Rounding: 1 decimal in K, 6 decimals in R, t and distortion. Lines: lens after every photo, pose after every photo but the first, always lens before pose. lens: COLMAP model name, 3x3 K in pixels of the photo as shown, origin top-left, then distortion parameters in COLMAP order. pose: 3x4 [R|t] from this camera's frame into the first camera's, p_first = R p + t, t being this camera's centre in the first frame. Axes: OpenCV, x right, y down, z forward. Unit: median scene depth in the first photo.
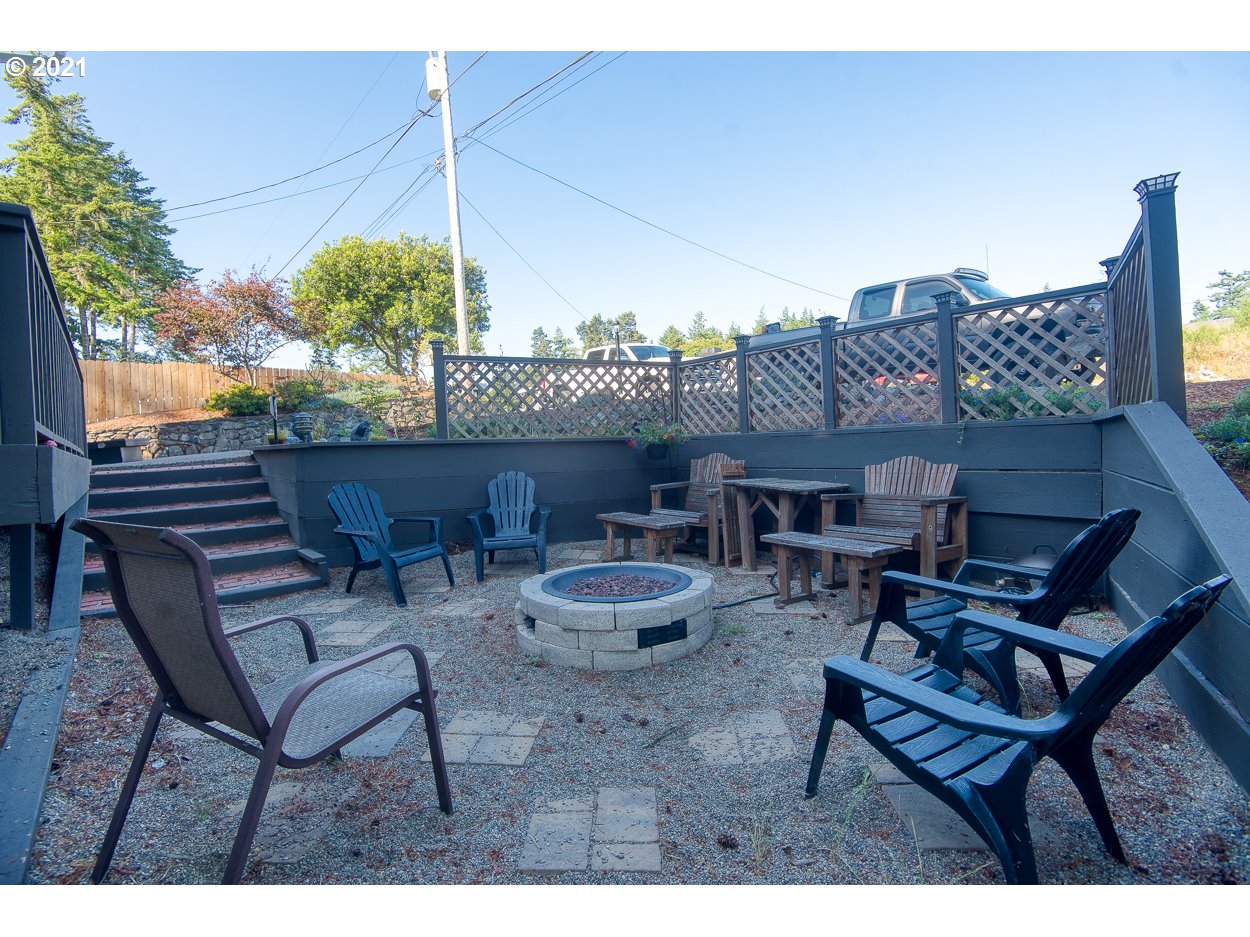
lens RADIAL K [[575.3, 0, 619.5], [0, 575.3, 462.4], [0, 0, 1]] dist [-0.004977, -0.004483]
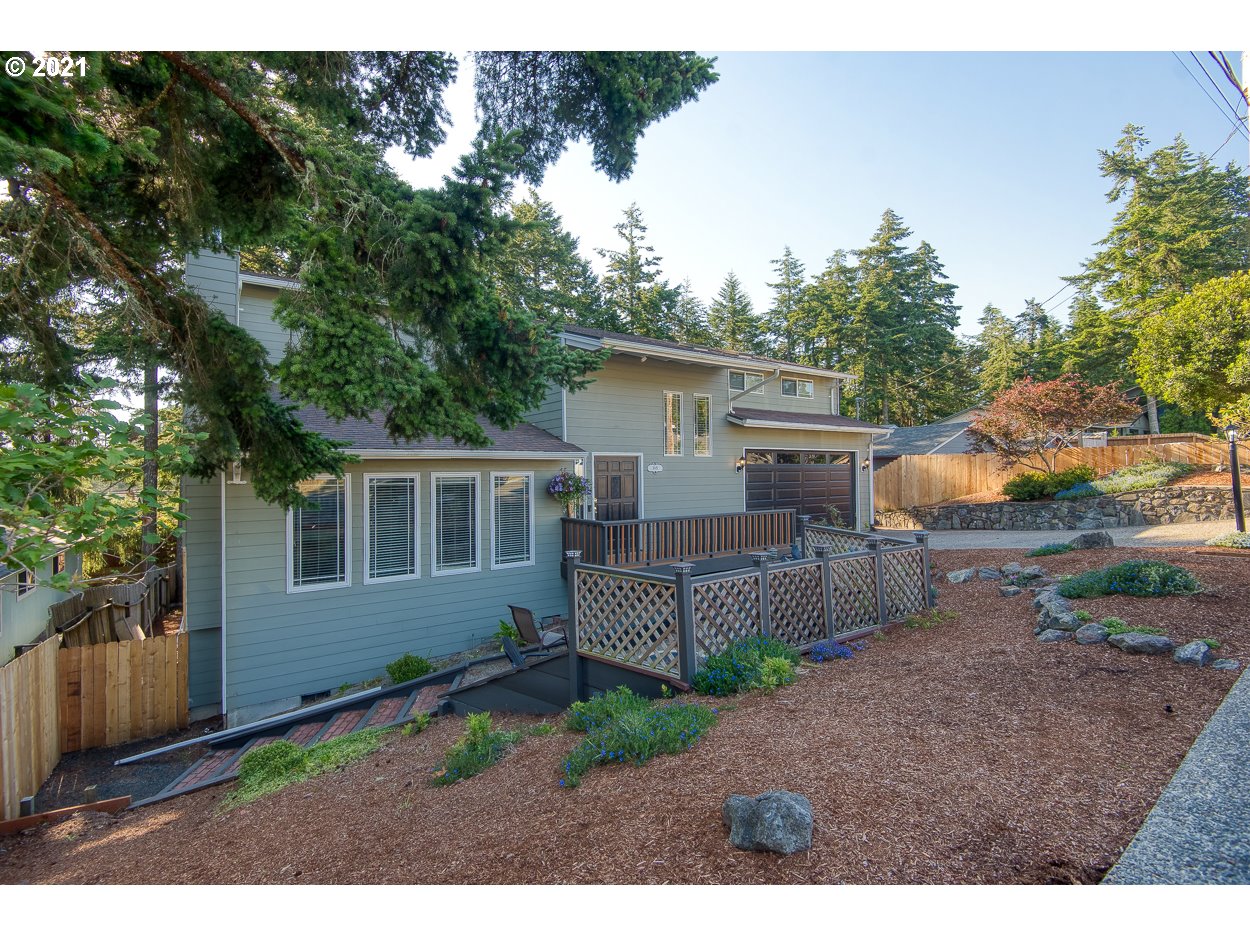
lens RADIAL K [[575.3, 0, 623.7], [0, 575.3, 467.7], [0, 0, 1]] dist [-0.004977, -0.004483]
pose [[-0.116487, 0.023441, -0.992916, 0.598802], [0.001105, 0.999724, 0.023472, -0.167087], [0.993192, 0.001637, -0.116481, 0.287198]]
